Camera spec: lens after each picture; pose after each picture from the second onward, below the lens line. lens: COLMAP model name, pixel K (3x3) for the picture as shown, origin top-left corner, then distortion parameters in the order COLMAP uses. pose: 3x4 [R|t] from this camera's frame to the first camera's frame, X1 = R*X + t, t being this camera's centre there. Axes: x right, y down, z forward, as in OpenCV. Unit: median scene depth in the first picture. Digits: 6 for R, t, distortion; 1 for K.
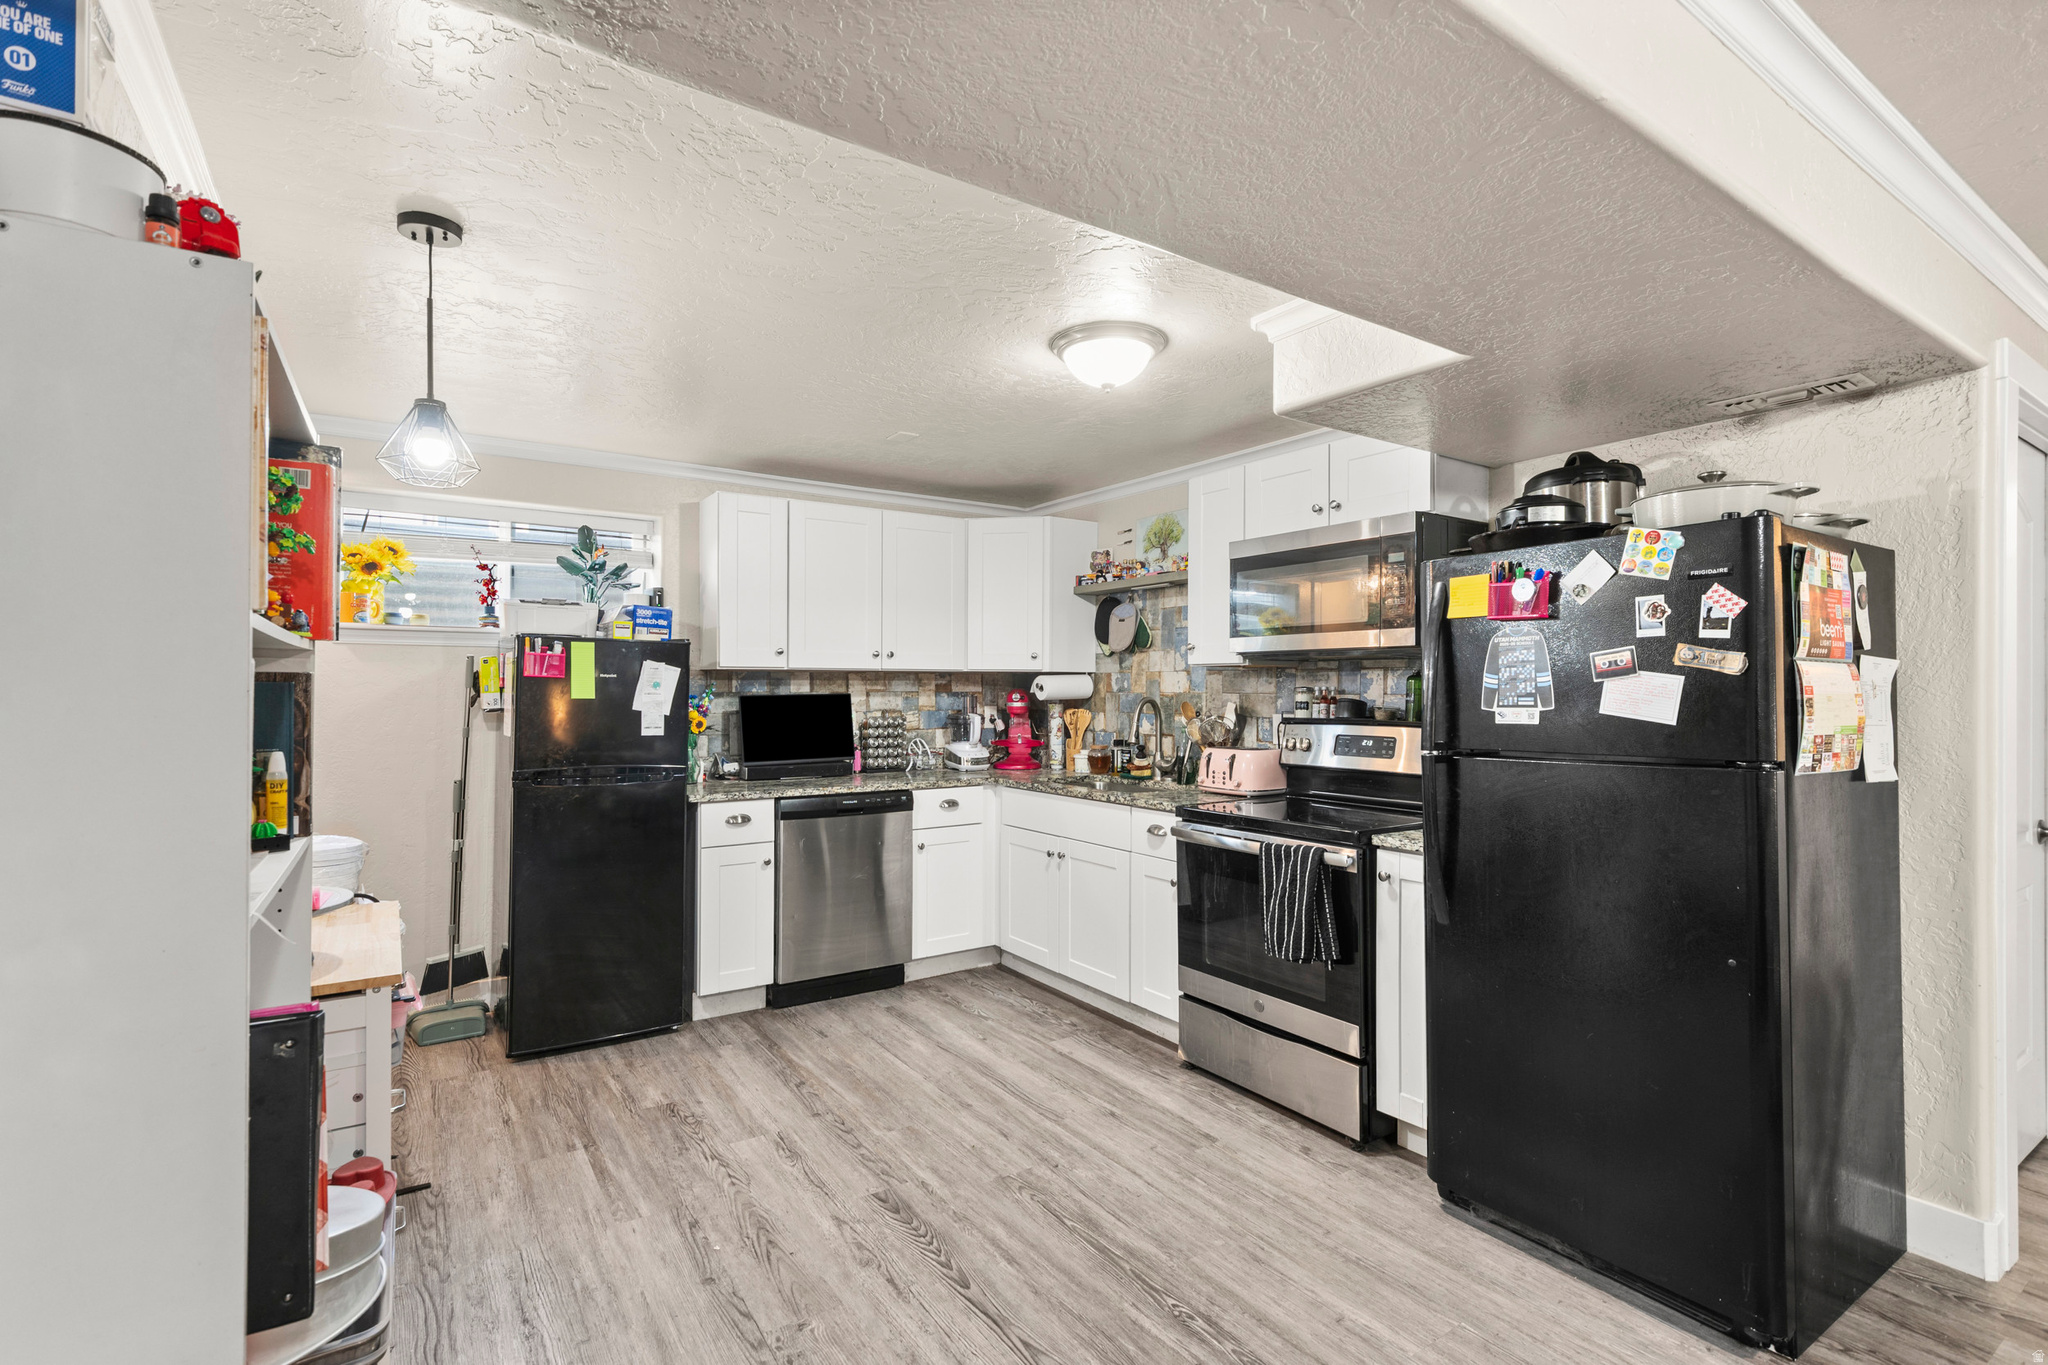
lens RADIAL K [[943.5, 0, 1014.7], [0, 943.5, 684.2], [0, 0, 1]] dist [0.000804, -0.000222]
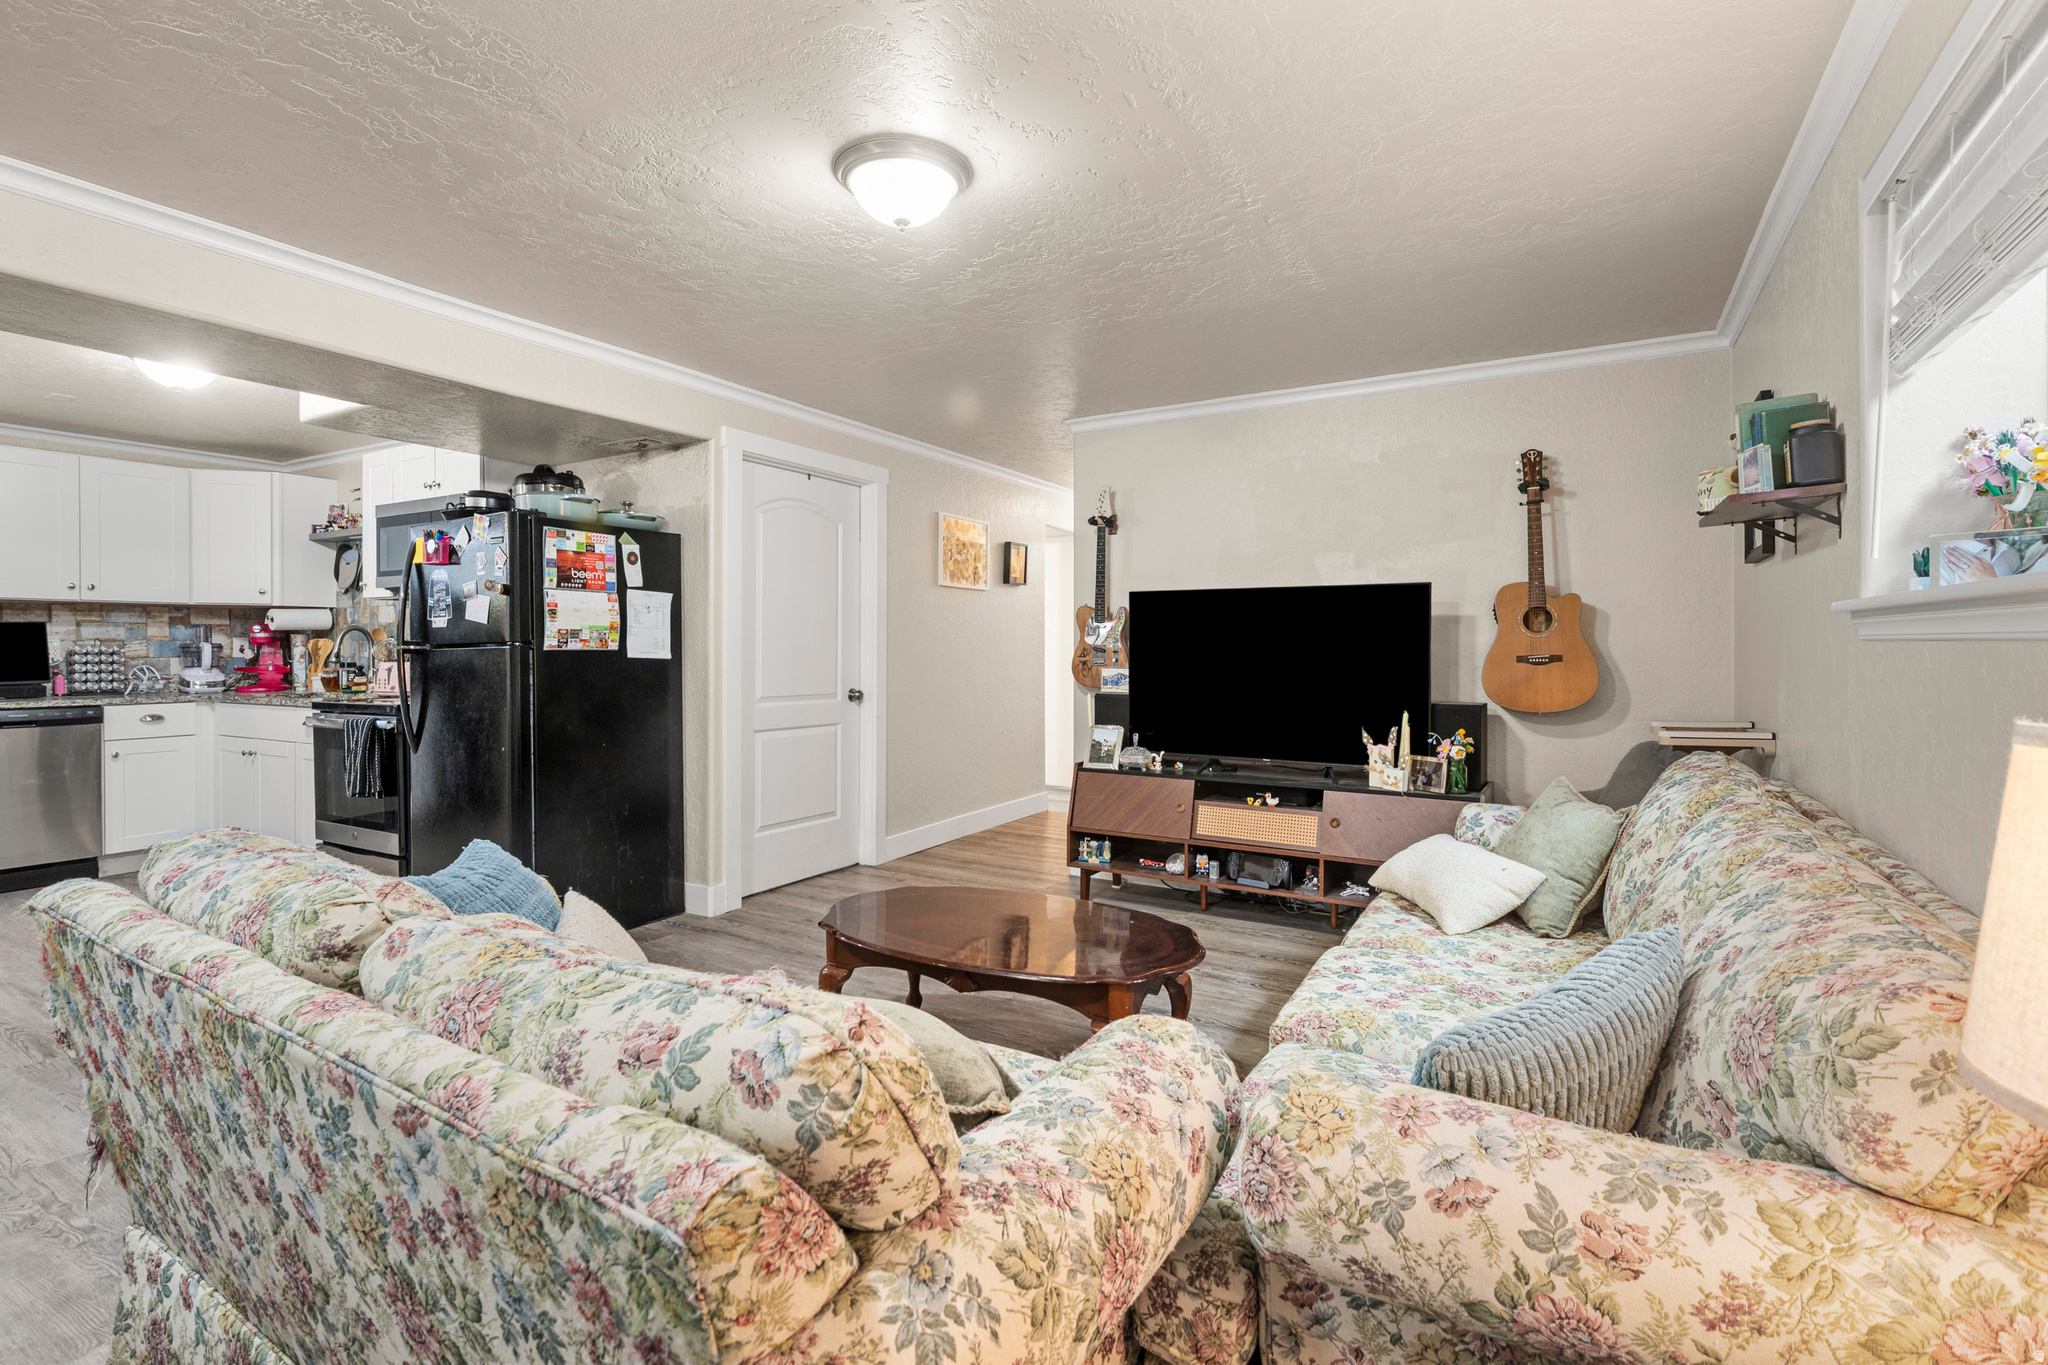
lens RADIAL K [[945.1, 0, 1017.9], [0, 945.1, 652.9], [0, 0, 1]] dist [-0.002157, -0.000679]
pose [[0.897216, -0.005301, 0.441560, 0.402819], [0.000745, 0.999945, 0.010490, 0.039848], [-0.441591, -0.009083, 0.897170, -0.536814]]
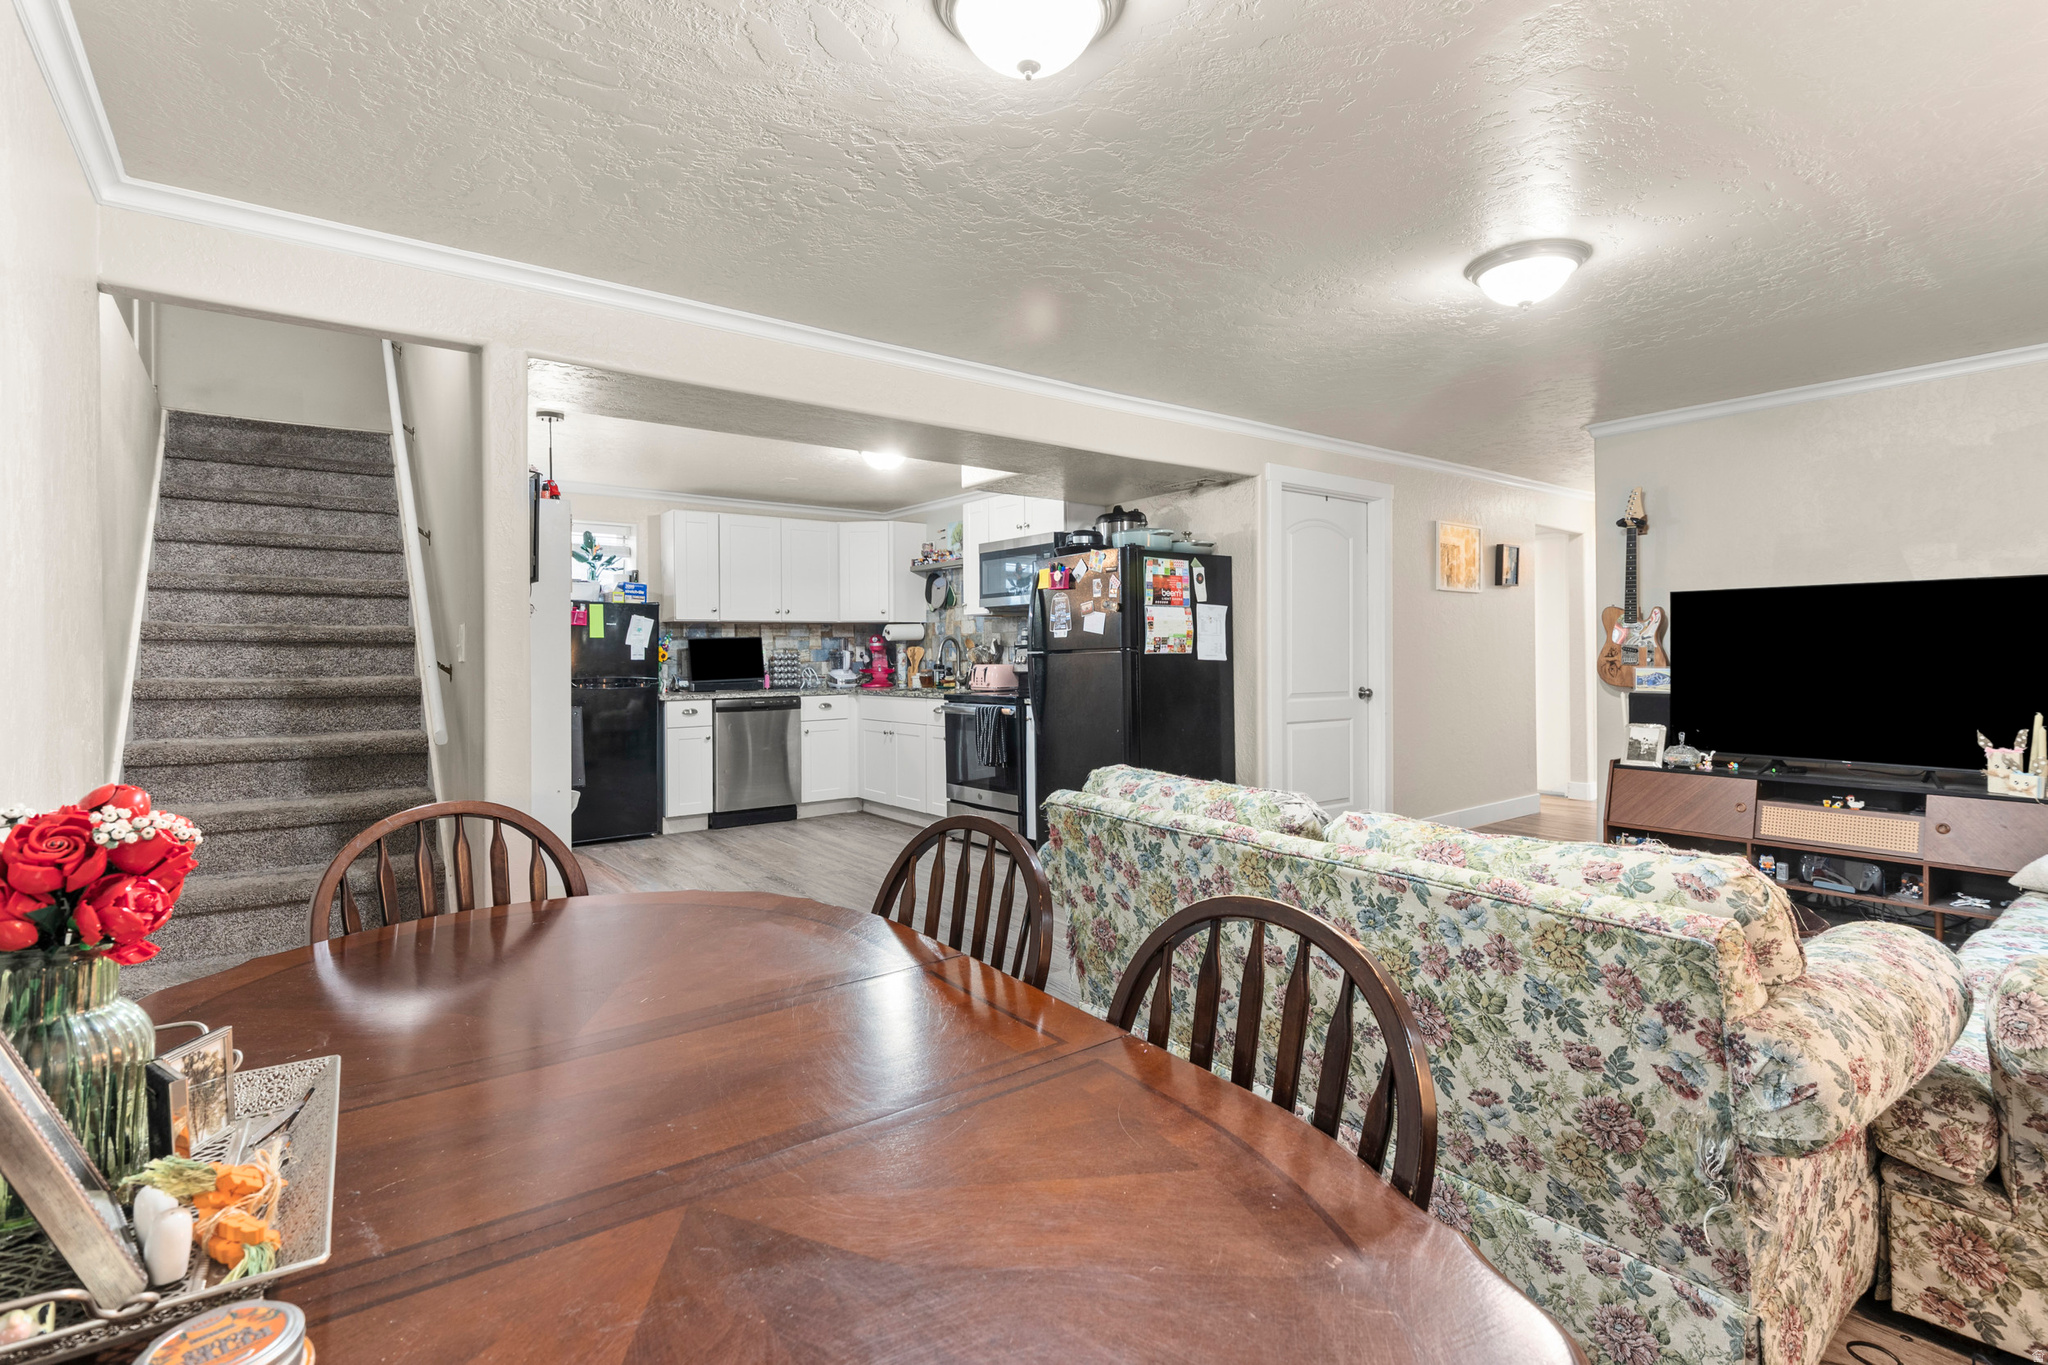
lens RADIAL K [[957.4, 0, 1027.9], [0, 957.4, 651.1], [0, 0, 1]] dist [-0.004352, -0.000558]
pose [[0.997381, -0.011636, 0.071382, 0.169510], [0.011425, 0.999929, 0.003352, 0.037158], [-0.071416, -0.002527, 0.997443, -0.675301]]
